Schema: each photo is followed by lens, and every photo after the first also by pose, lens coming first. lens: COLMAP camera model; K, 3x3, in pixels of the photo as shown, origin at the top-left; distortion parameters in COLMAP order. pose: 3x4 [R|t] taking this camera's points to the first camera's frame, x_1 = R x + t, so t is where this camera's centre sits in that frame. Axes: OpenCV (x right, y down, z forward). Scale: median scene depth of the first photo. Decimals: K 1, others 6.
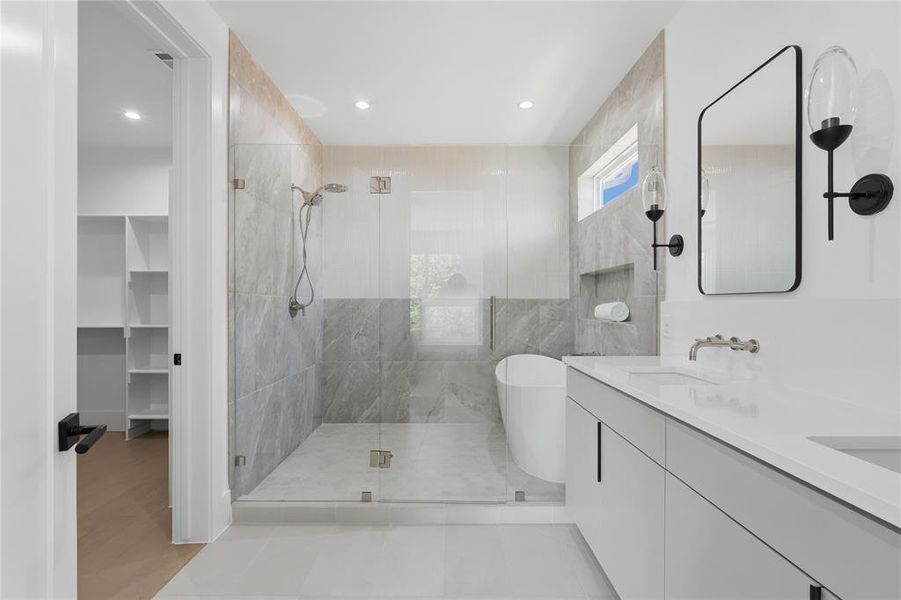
lens RADIAL K [[416.5, 0, 451.6], [0, 416.5, 305.5], [0, 0, 1]] dist [0.000851, 0.000193]
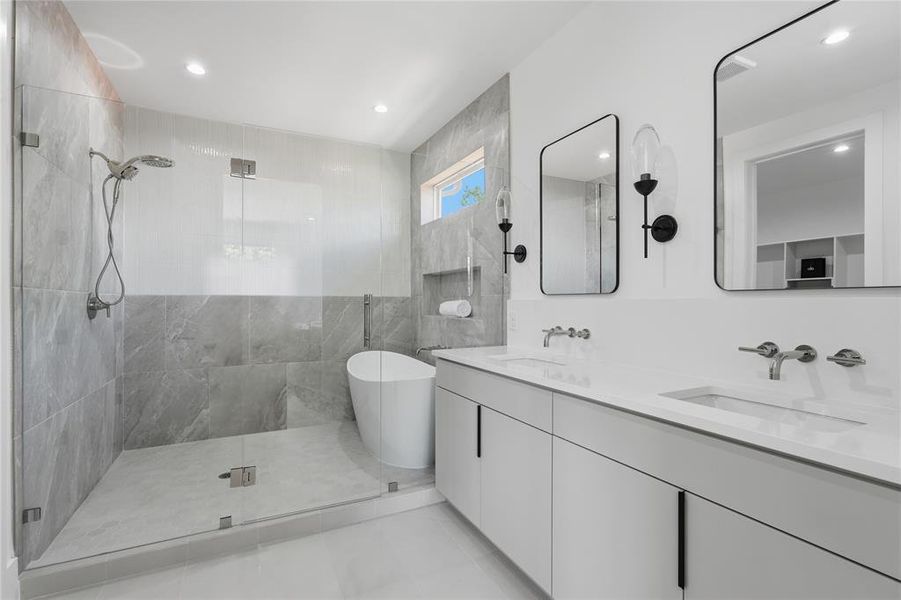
lens RADIAL K [[416.5, 0, 442.2], [0, 416.5, 301.8], [0, 0, 1]] dist [0.000851, 0.000193]
pose [[0.895354, -0.001087, 0.445354, -0.171912], [0.001660, 0.999998, -0.000896, -0.002674], [-0.445352, 0.001541, 0.895354, 0.012318]]
